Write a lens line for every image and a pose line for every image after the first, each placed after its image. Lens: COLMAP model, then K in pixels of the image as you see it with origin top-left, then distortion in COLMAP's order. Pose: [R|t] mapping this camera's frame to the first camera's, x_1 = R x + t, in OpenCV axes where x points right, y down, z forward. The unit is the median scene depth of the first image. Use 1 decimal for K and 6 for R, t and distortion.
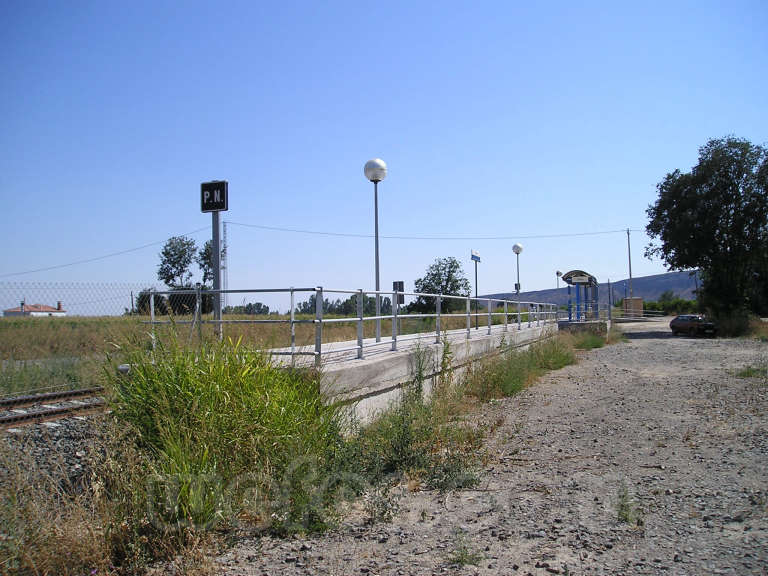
lens RADIAL K [[787.9, 0, 391.9], [0, 787.9, 294.0], [0, 0, 1]] dist [-0.137542, 0.028300]
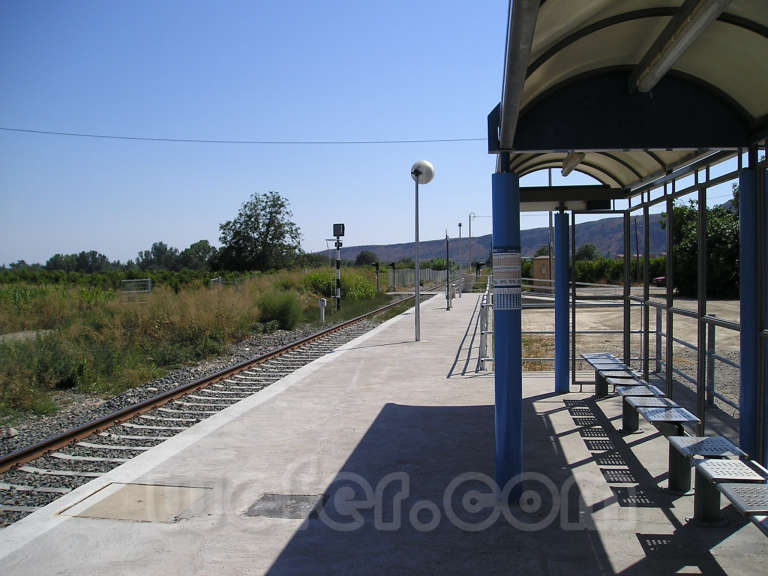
lens RADIAL K [[783.1, 0, 399.4], [0, 783.1, 287.3], [0, 0, 1]] dist [-0.098937, 0.011226]
pose [[0.983683, 0.009891, 0.179640, 0.166972], [-0.019518, 0.998461, 0.051902, 0.000422], [-0.178851, -0.054561, 0.982362, 0.783915]]
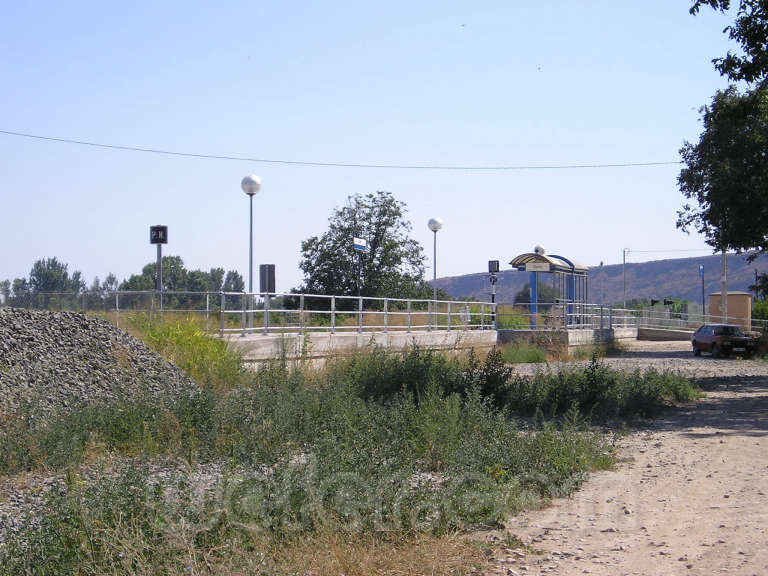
lens RADIAL K [[2162.4, 0, 384.0], [0, 2162.4, 288.0], [0, 0, 1]] dist [-0.014116, -0.208335]
pose [[0.997693, 0.022689, 0.063981, -0.007923], [-0.023426, 0.999667, 0.010787, -0.013479], [-0.063715, -0.012261, 0.997893, -0.659405]]
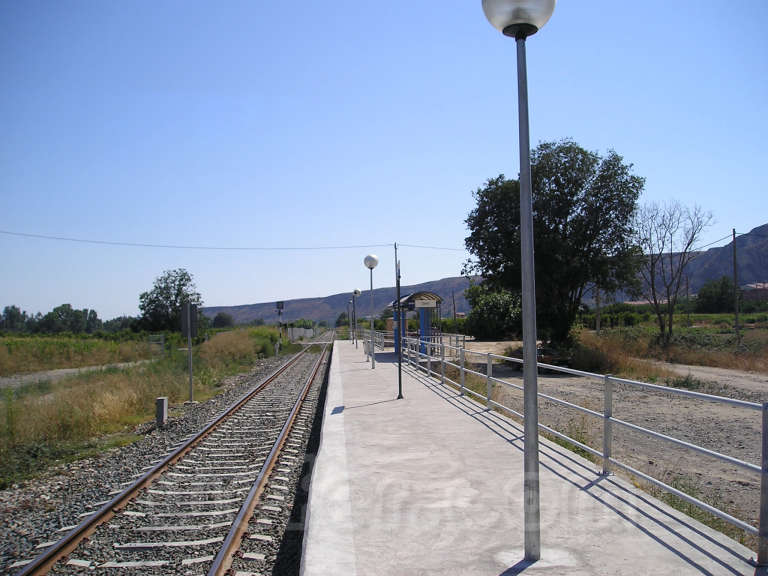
lens RADIAL K [[783.1, 0, 399.4], [0, 783.1, 287.3], [0, 0, 1]] dist [-0.098937, 0.011226]
pose [[0.929944, 0.016557, 0.367328, -0.053092], [-0.007235, 0.999616, -0.026743, -0.010760], [-0.367629, 0.022212, 0.929707, 0.225012]]
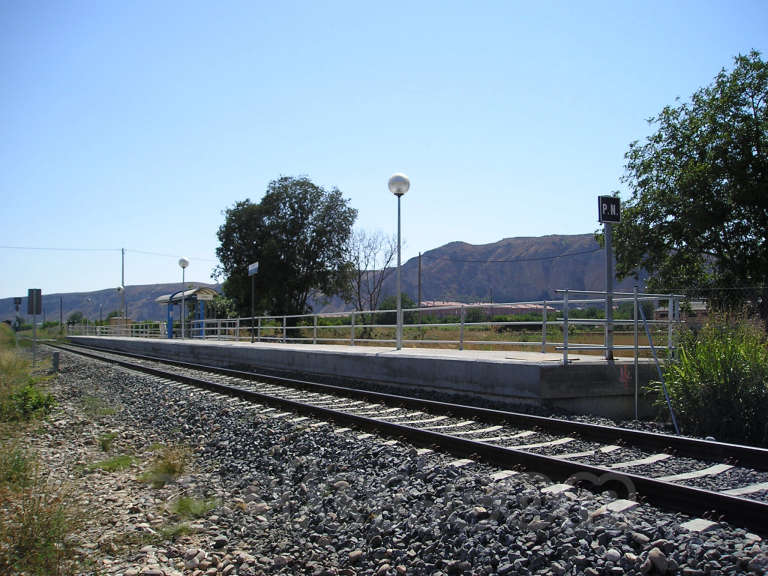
lens RADIAL K [[787.9, 0, 391.9], [0, 787.9, 294.0], [0, 0, 1]] dist [-0.137542, 0.028300]
pose [[0.720170, 0.052883, 0.691779, -0.222111], [-0.032751, 0.998571, -0.042241, 0.009410], [-0.693024, 0.007764, 0.720872, 0.077528]]
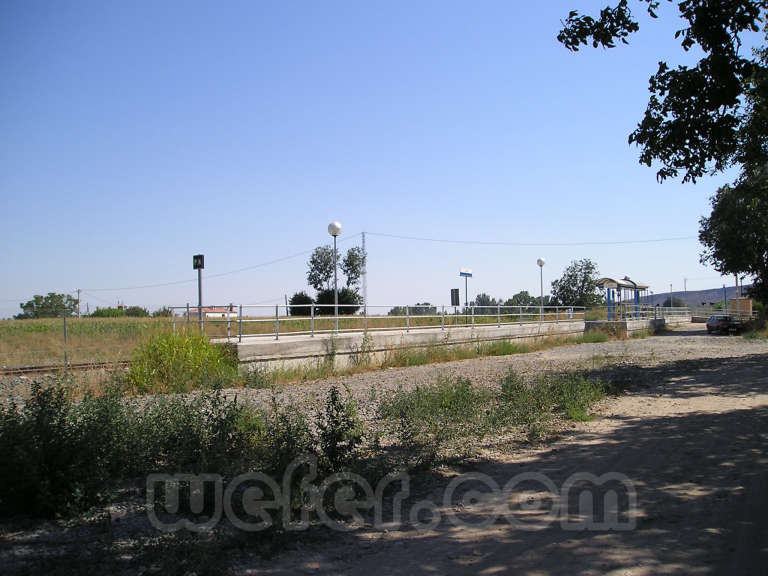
lens RADIAL K [[787.9, 0, 391.9], [0, 787.9, 294.0], [0, 0, 1]] dist [-0.137542, 0.028300]
pose [[0.975570, -0.007412, -0.219565, 0.136933], [0.007550, 0.999971, -0.000211, -0.006258], [0.219561, -0.001451, 0.975598, -0.173645]]
